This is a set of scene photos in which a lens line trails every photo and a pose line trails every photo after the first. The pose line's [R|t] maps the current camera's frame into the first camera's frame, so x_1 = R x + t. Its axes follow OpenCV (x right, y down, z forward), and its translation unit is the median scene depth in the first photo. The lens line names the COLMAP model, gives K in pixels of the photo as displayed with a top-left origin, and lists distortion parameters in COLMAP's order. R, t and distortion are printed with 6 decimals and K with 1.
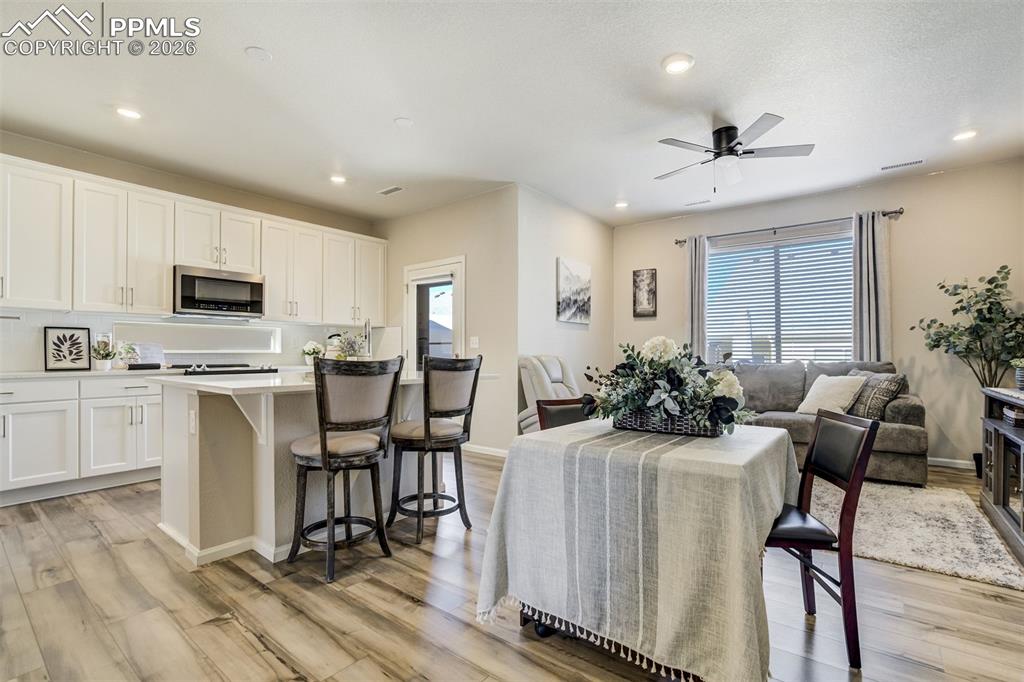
lens RADIAL K [[474.6, 0, 510.7], [0, 474.6, 339.5], [0, 0, 1]] dist [-0.037900, 0.012946]
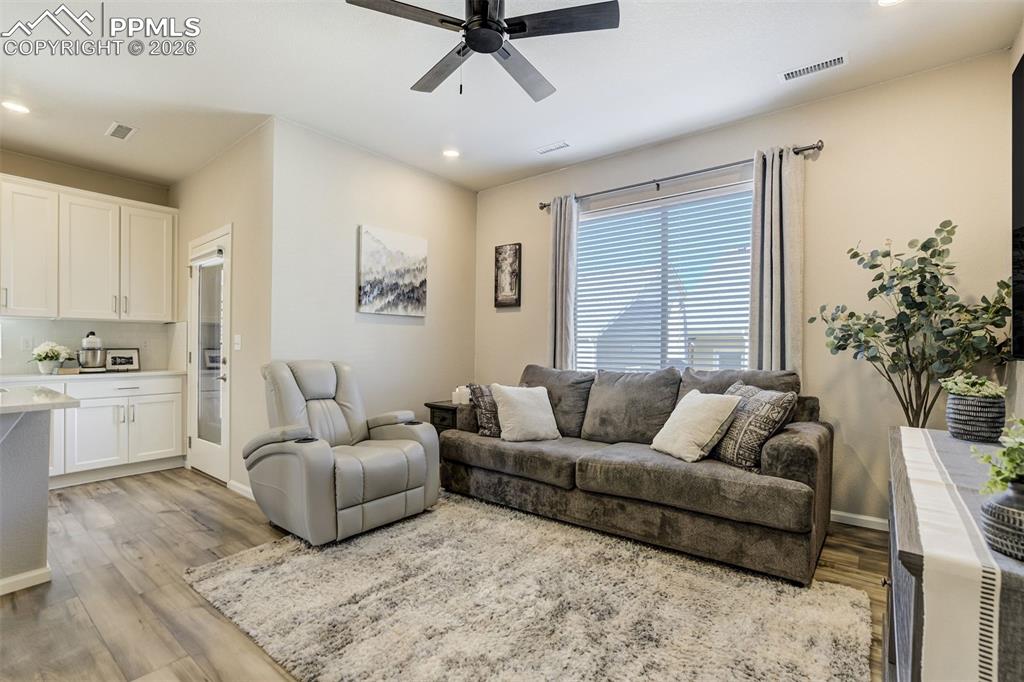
lens RADIAL K [[474.6, 0, 512.4], [0, 474.6, 348.7], [0, 0, 1]] dist [-0.037900, 0.012946]
pose [[0.999979, -0.002970, -0.005695, 0.393667], [0.003157, 0.999450, 0.033000, -0.007286], [0.005594, -0.033017, 0.999439, 0.308708]]
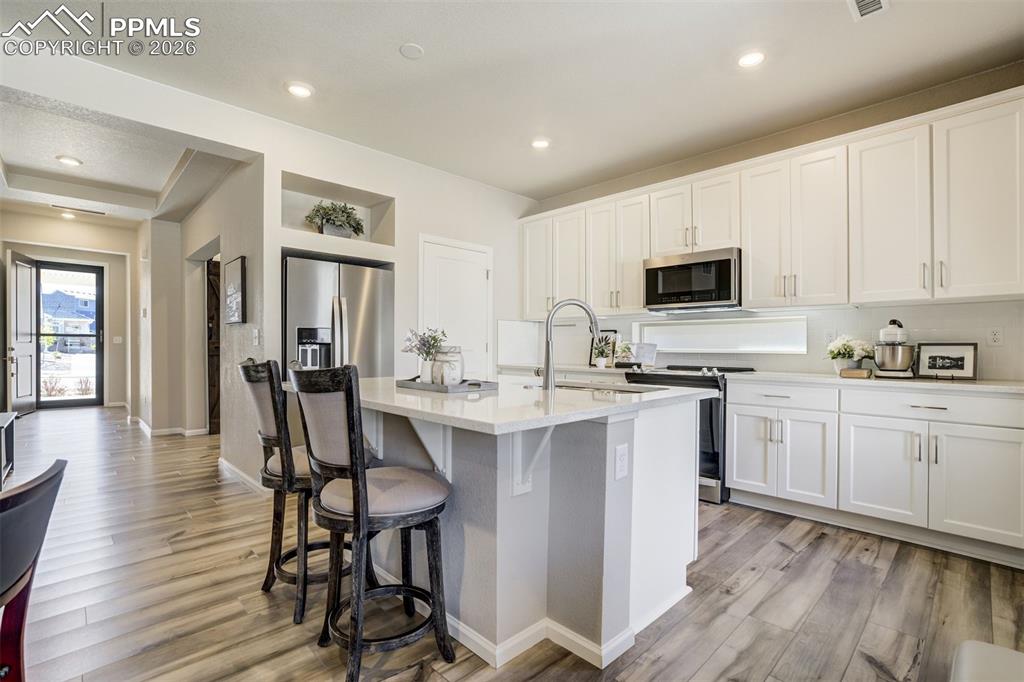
lens RADIAL K [[474.6, 0, 524.7], [0, 474.6, 341.6], [0, 0, 1]] dist [-0.037900, 0.012946]
pose [[-0.108990, -0.008971, -0.994002, 0.251672], [0.027950, 0.999536, -0.012086, 0.011027], [0.993650, -0.029099, -0.108689, 0.782119]]
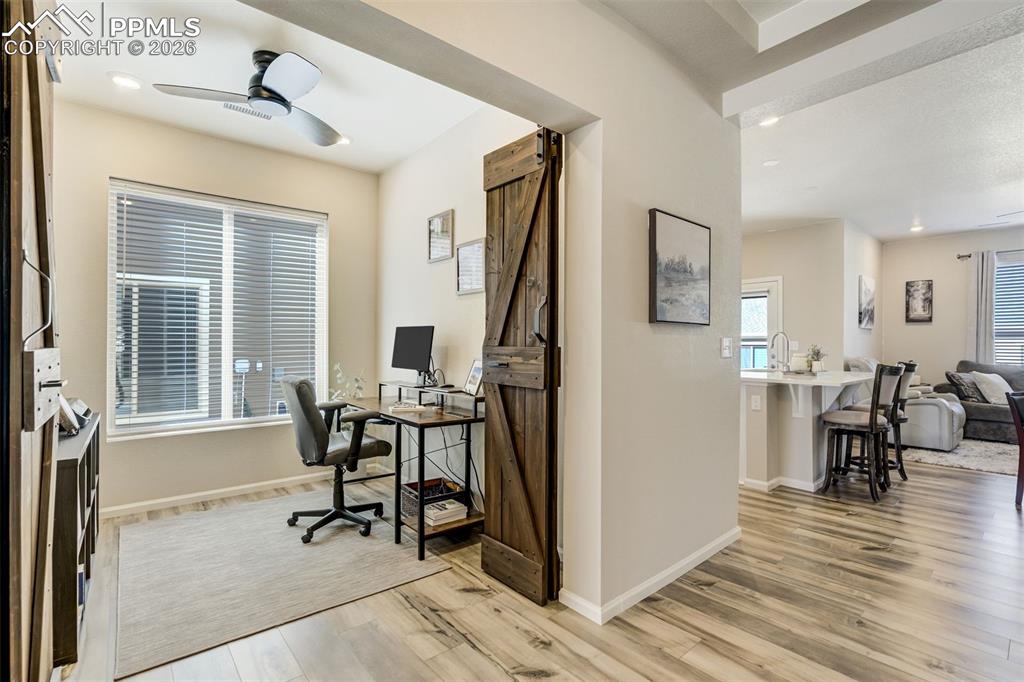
lens RADIAL K [[474.6, 0, 514.9], [0, 474.6, 345.3], [0, 0, 1]] dist [-0.037900, 0.012946]
pose [[0.982835, 0.003395, -0.184456, -0.631750], [0.003232, 0.999360, 0.035616, -0.046026], [0.184459, -0.035601, 0.982195, -0.391442]]
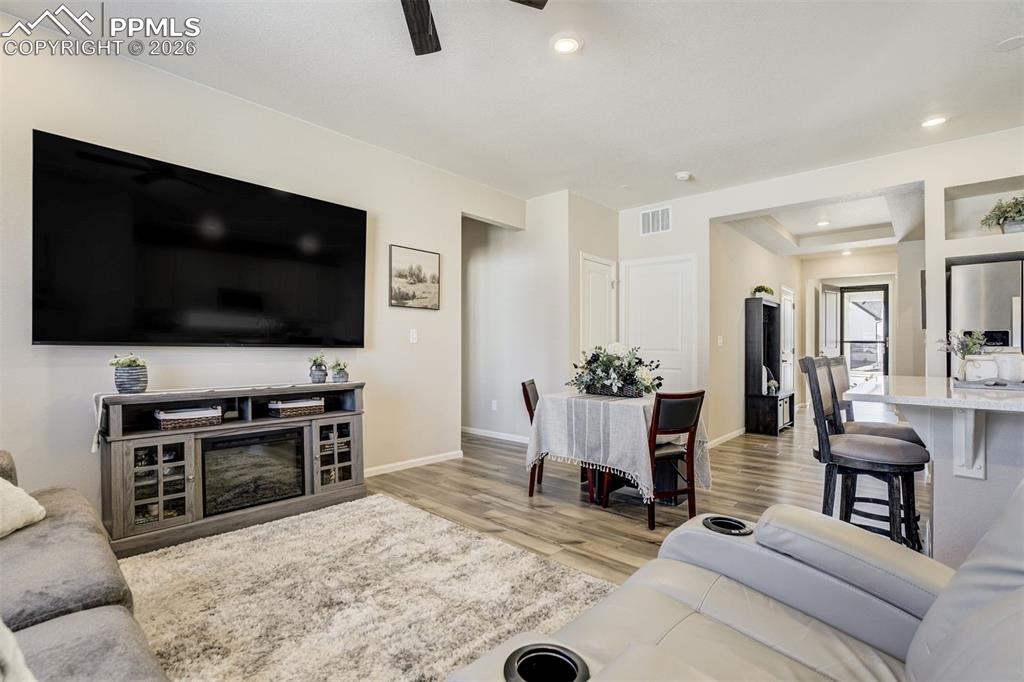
lens RADIAL K [[474.6, 0, 512.1], [0, 474.6, 347.2], [0, 0, 1]] dist [-0.037900, 0.012946]
pose [[-0.997689, -0.010329, 0.067159, 0.246720], [-0.012451, 0.999434, -0.031258, 0.030134], [-0.066798, -0.032022, -0.997253, 1.156908]]
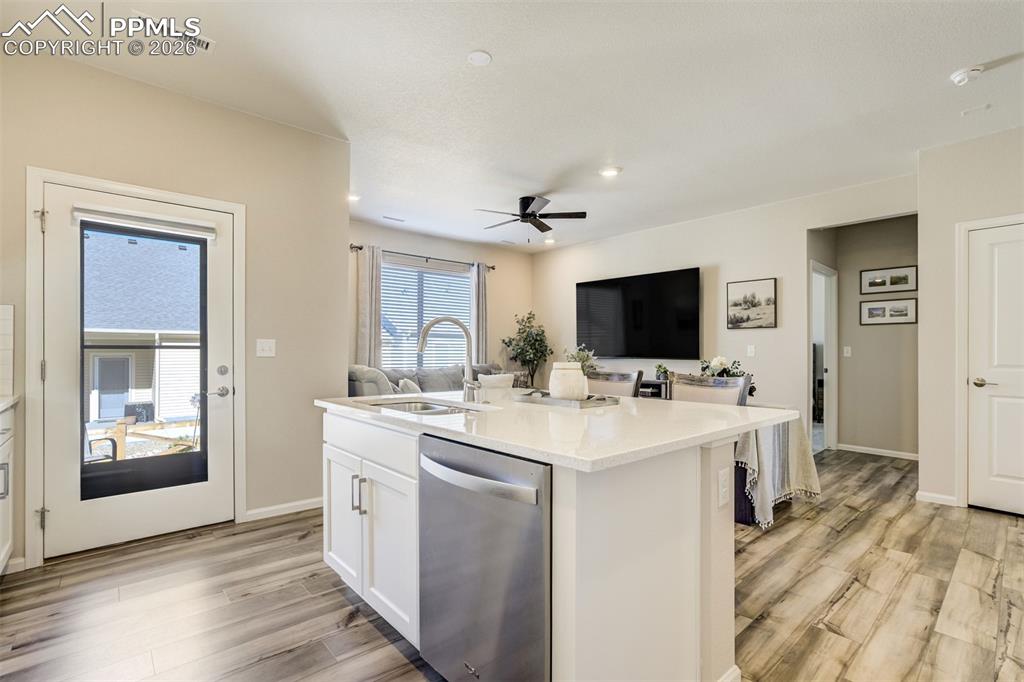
lens RADIAL K [[474.6, 0, 517.4], [0, 474.6, 344.3], [0, 0, 1]] dist [-0.037900, 0.012946]
pose [[0.168339, 0.016194, 0.985596, -0.718466], [-0.032141, 0.999424, -0.010932, -0.002329], [-0.985205, -0.029838, 0.168763, 0.617376]]
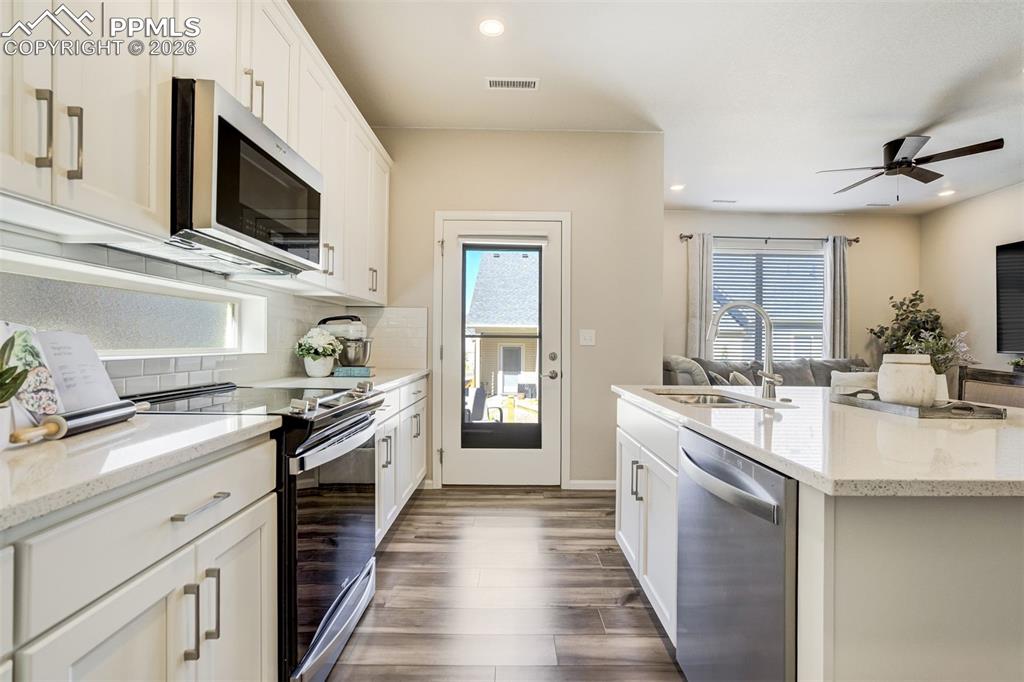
lens RADIAL K [[474.6, 0, 517.6], [0, 474.6, 342.9], [0, 0, 1]] dist [-0.037900, 0.012946]
pose [[0.775948, 0.007591, 0.630751, -0.676517], [-0.029511, 0.999270, 0.024279, 0.001015], [-0.630106, -0.037454, 0.775606, 0.563382]]
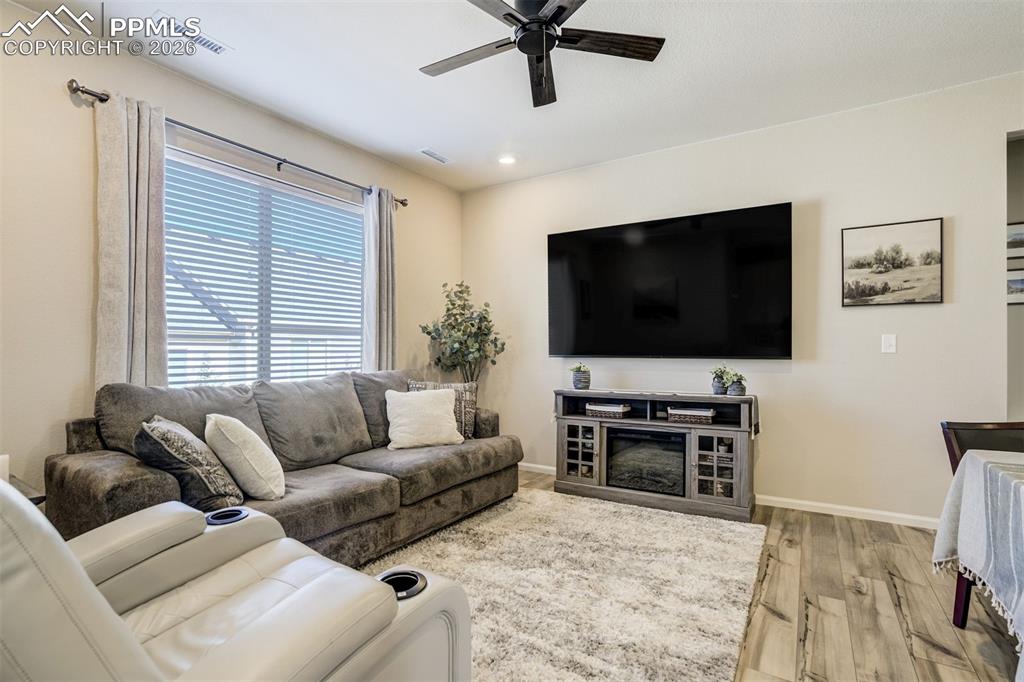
lens RADIAL K [[474.6, 0, 522.0], [0, 474.6, 344.1], [0, 0, 1]] dist [-0.037900, 0.012946]
pose [[-0.117131, 0.010010, 0.993066, -0.096377], [-0.026871, 0.999551, -0.013244, 0.006425], [-0.992753, -0.028236, -0.116810, 0.847448]]
